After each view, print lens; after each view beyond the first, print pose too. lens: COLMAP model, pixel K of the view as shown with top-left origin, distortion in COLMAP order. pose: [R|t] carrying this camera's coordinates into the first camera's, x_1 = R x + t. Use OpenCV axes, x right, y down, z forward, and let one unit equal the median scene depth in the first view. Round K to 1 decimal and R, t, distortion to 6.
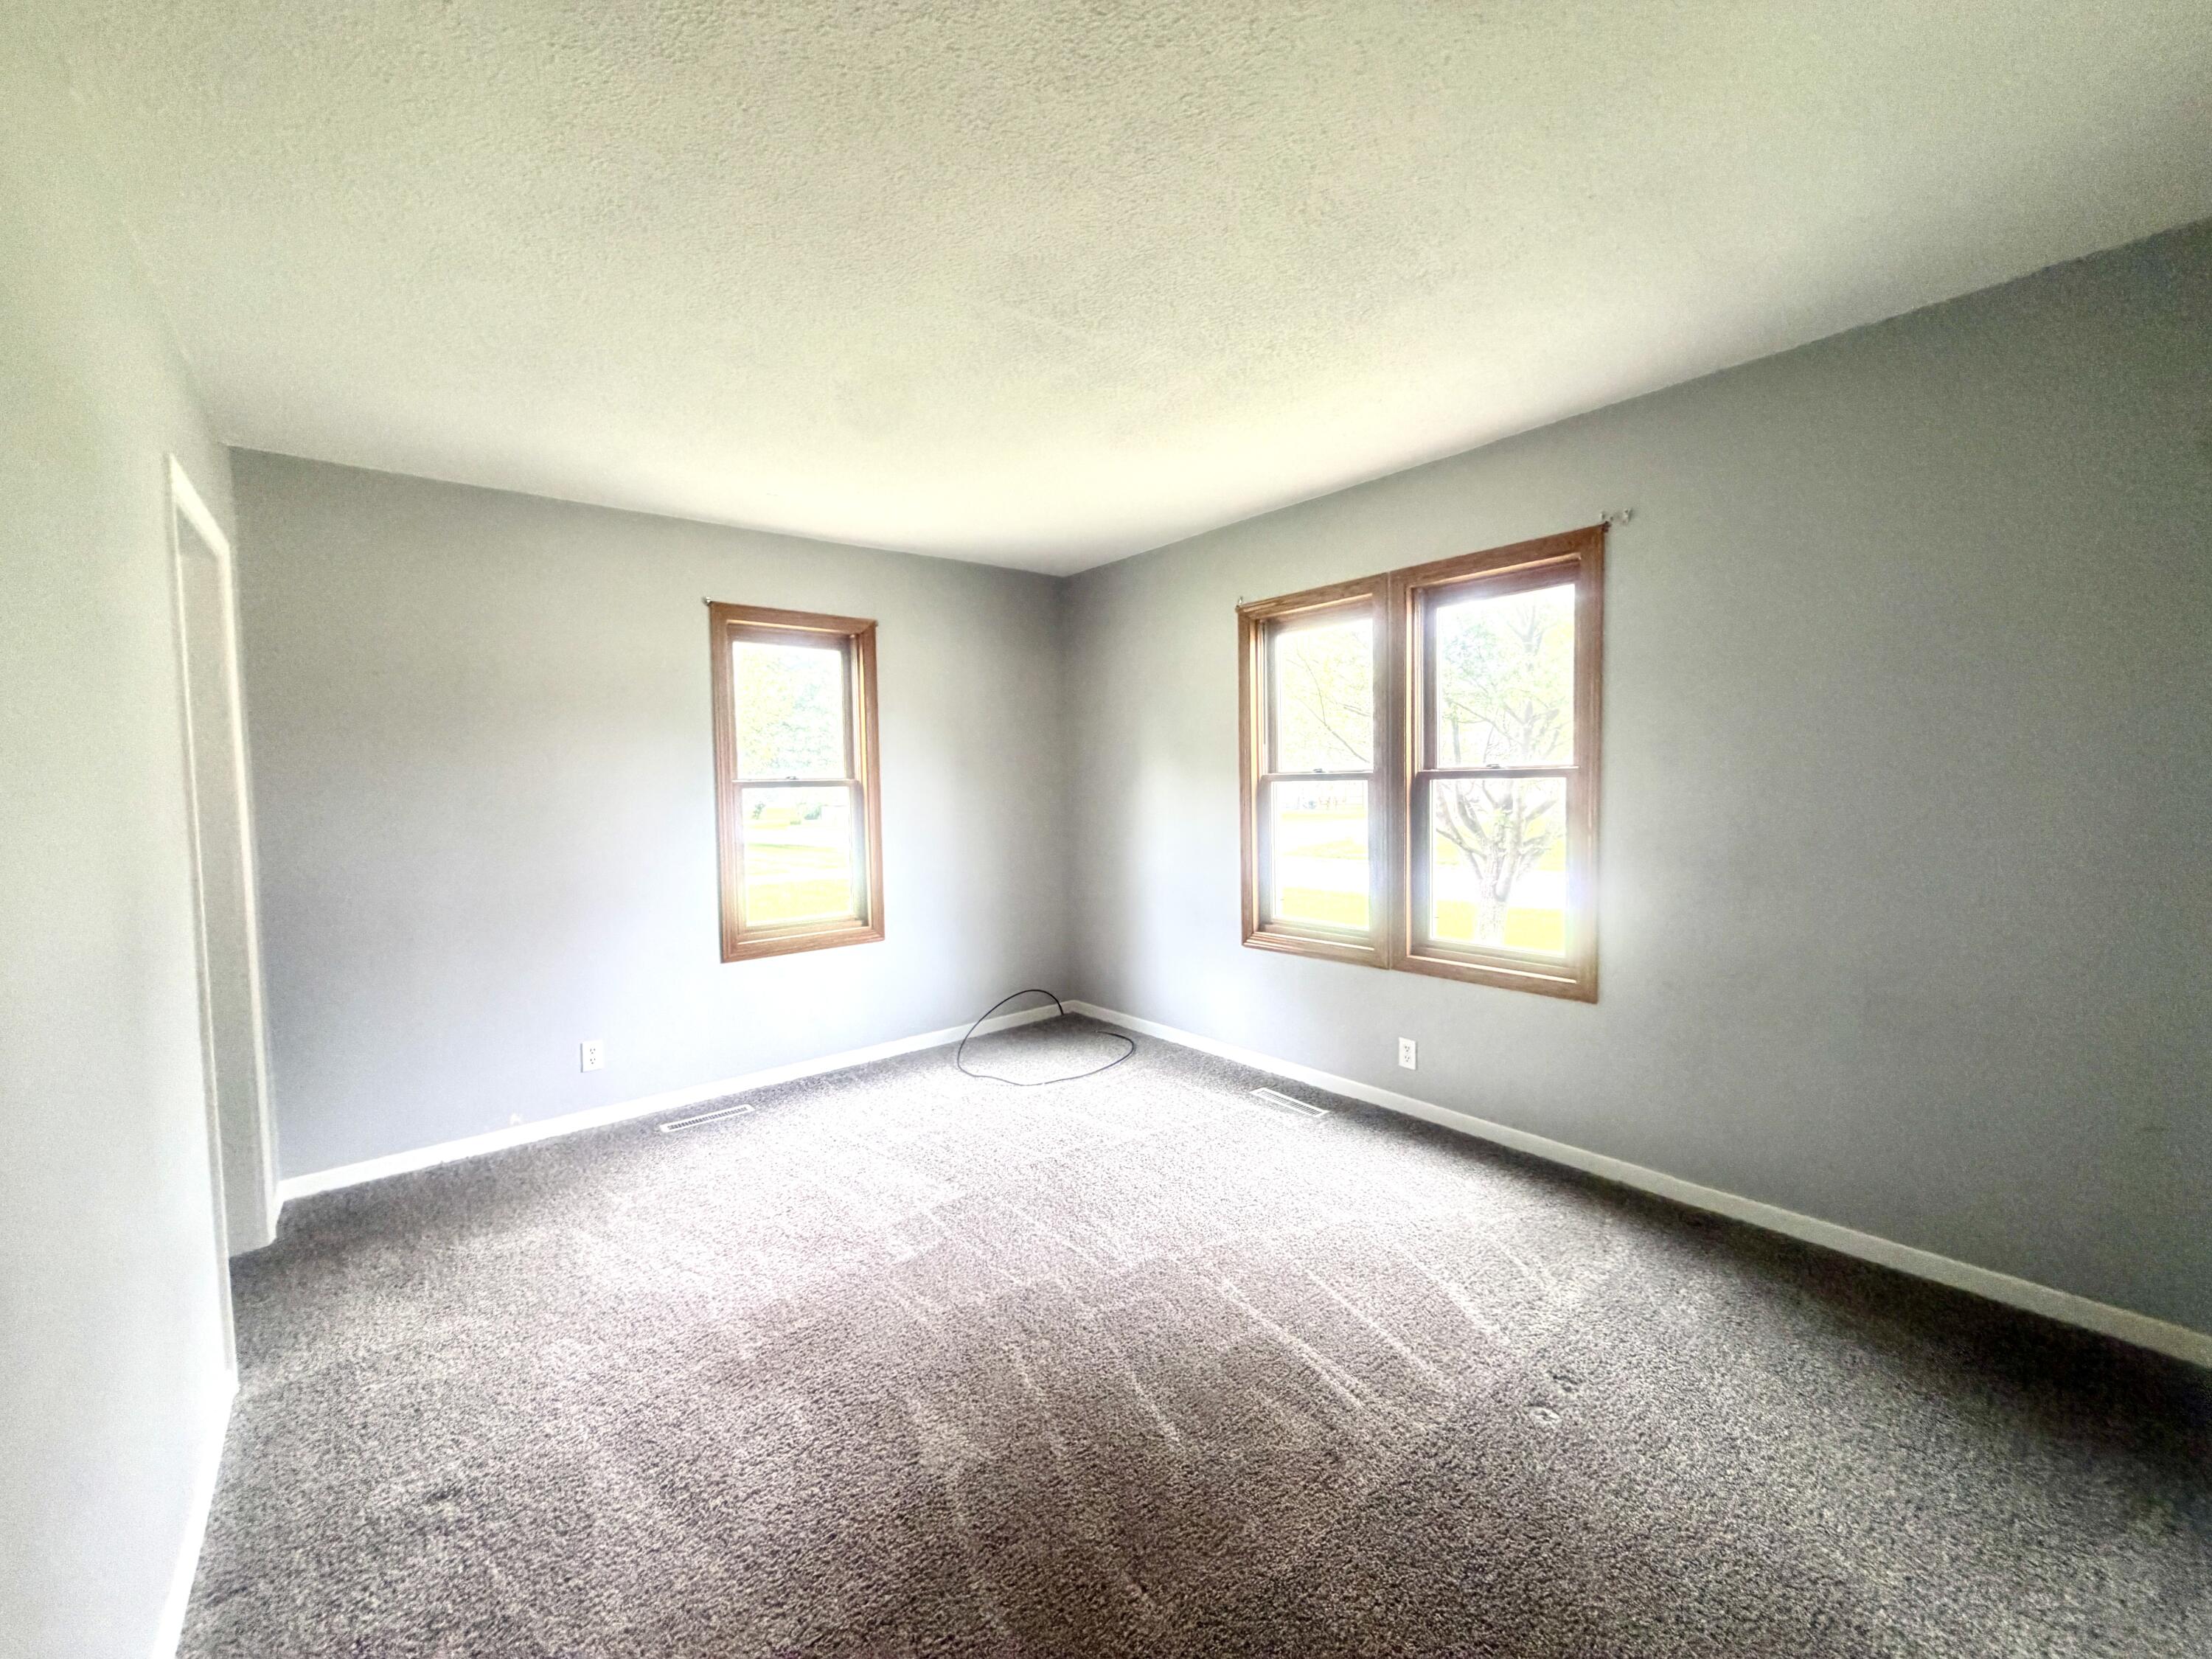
lens RADIAL K [[877.9, 0, 1104.3], [0, 877.9, 827.6], [0, 0, 1]] dist [-0.001069, -0.000062]
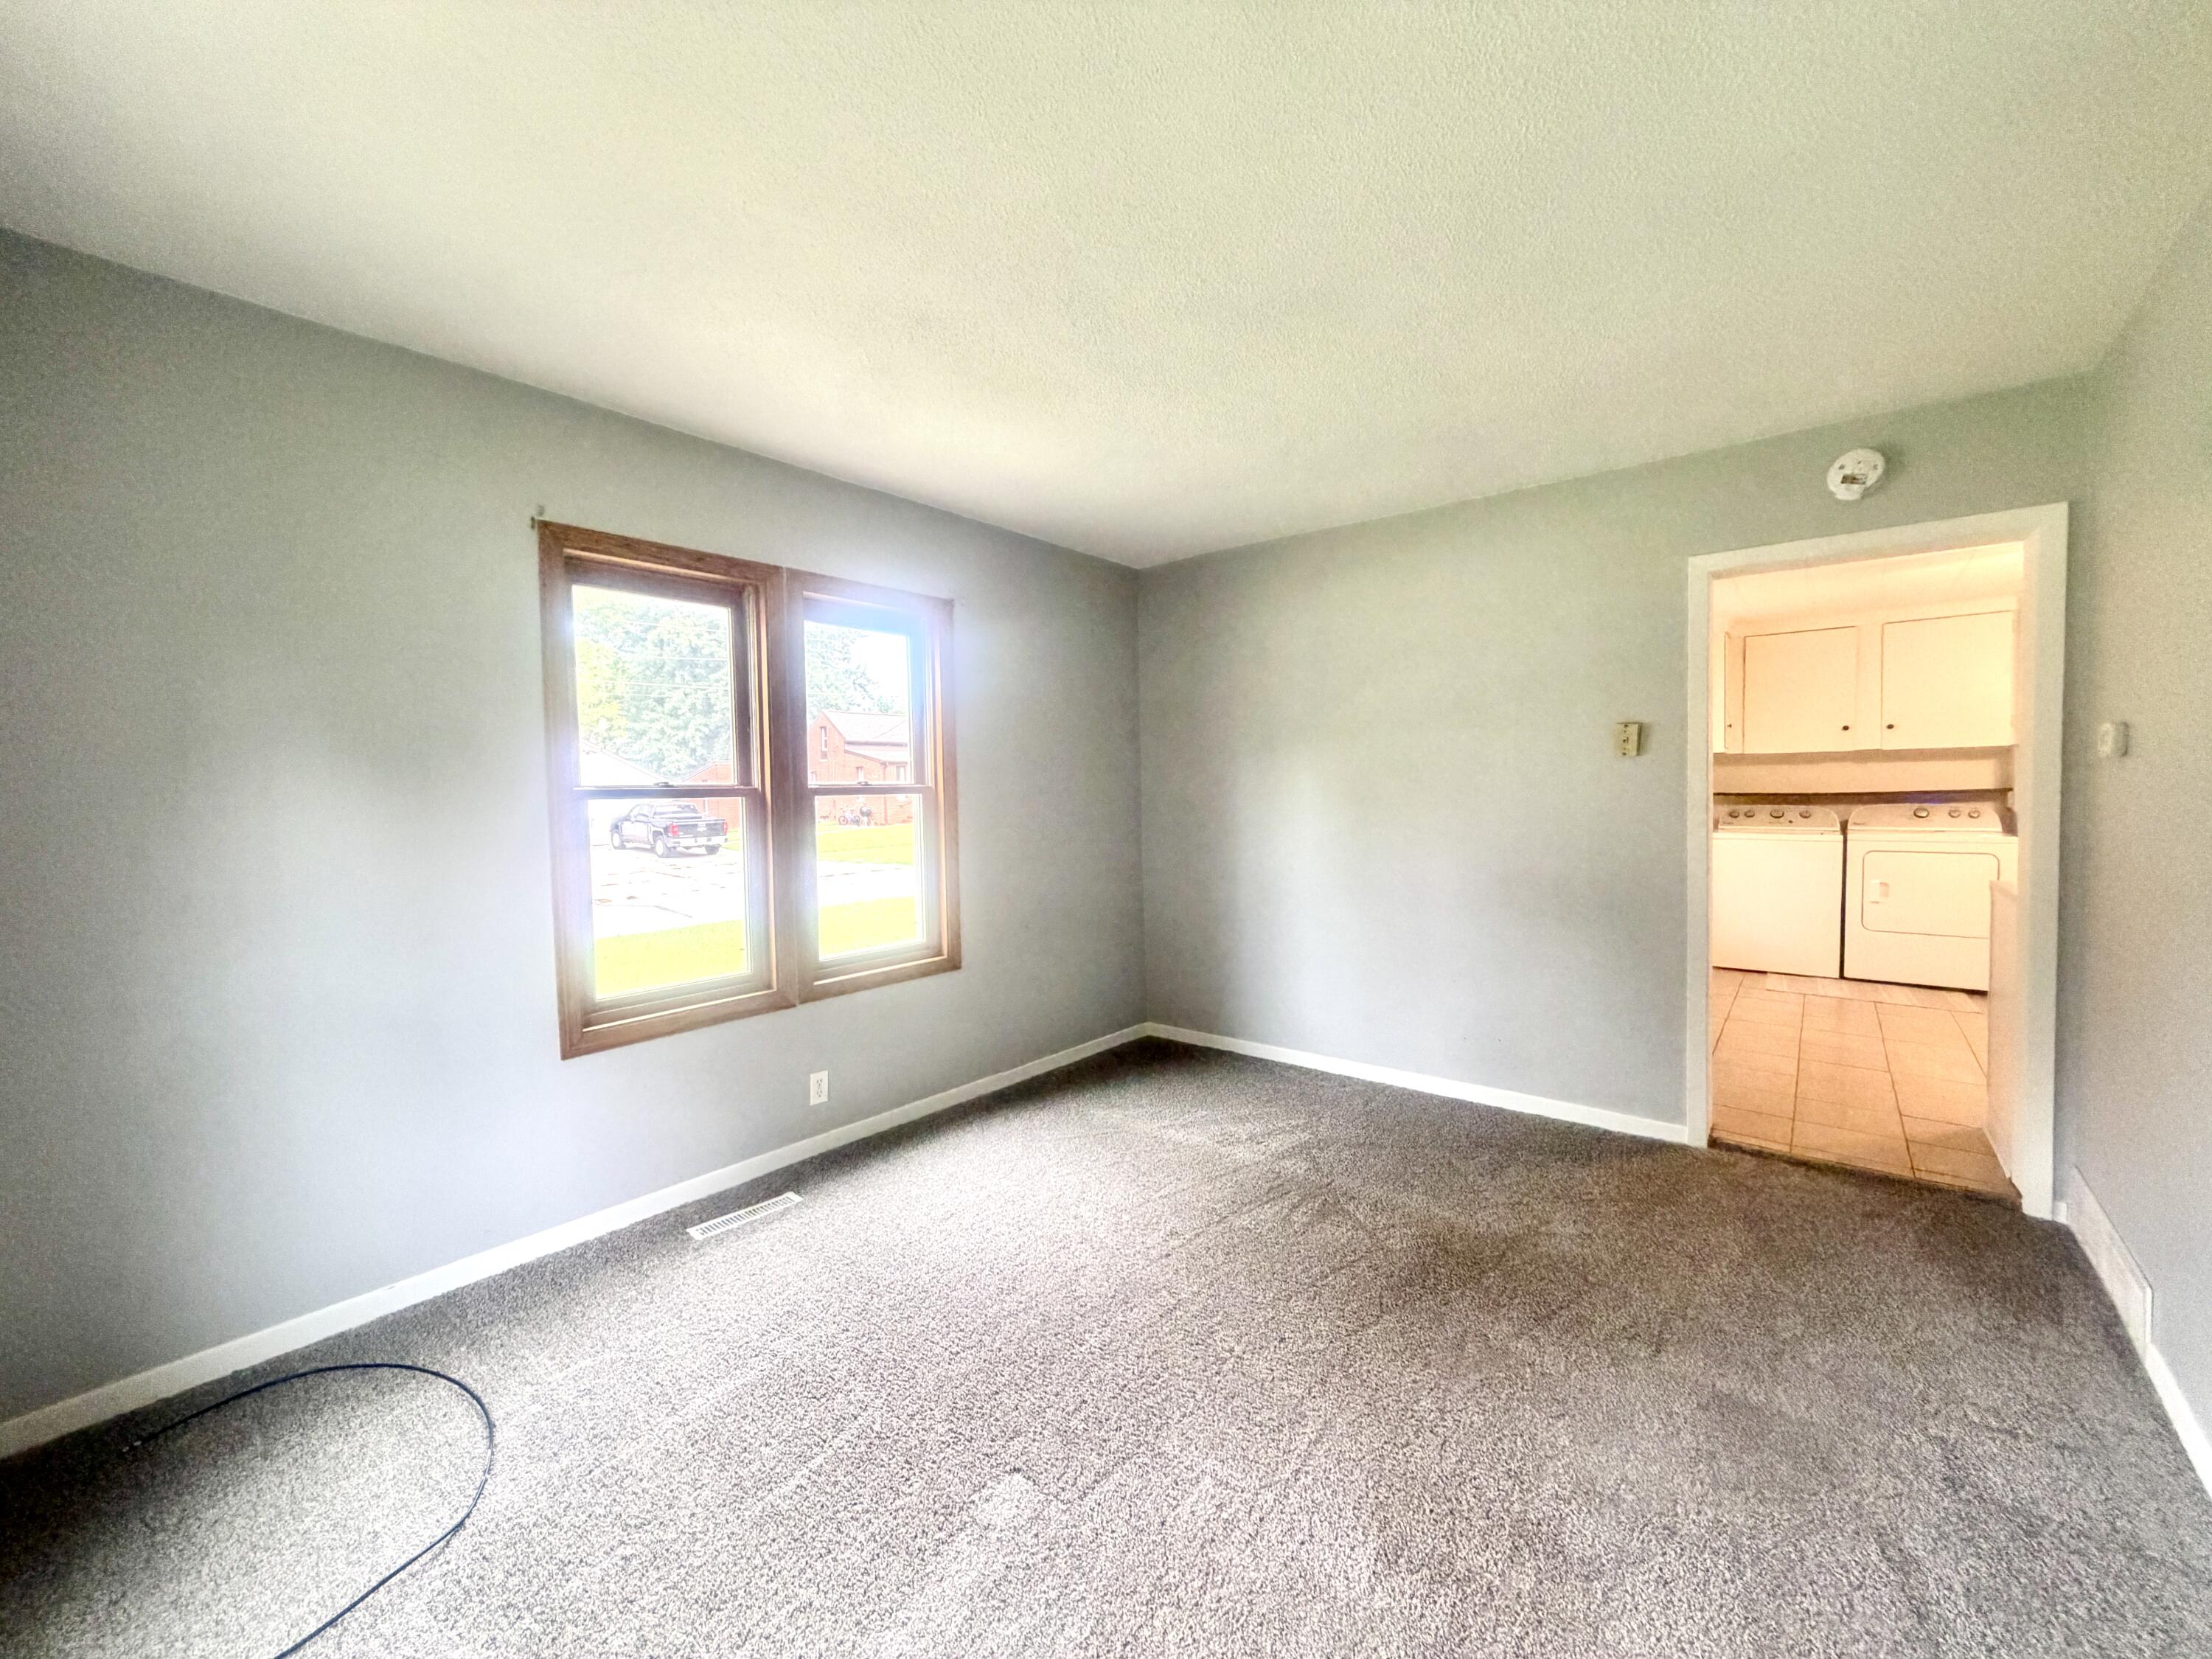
lens RADIAL K [[877.9, 0, 1104.3], [0, 877.9, 827.6], [0, 0, 1]] dist [-0.001069, -0.000062]
pose [[-0.190705, -0.019777, 0.981448, -0.619084], [0.067597, 0.997159, 0.033228, -0.029814], [-0.979317, 0.072679, -0.188827, 0.848544]]
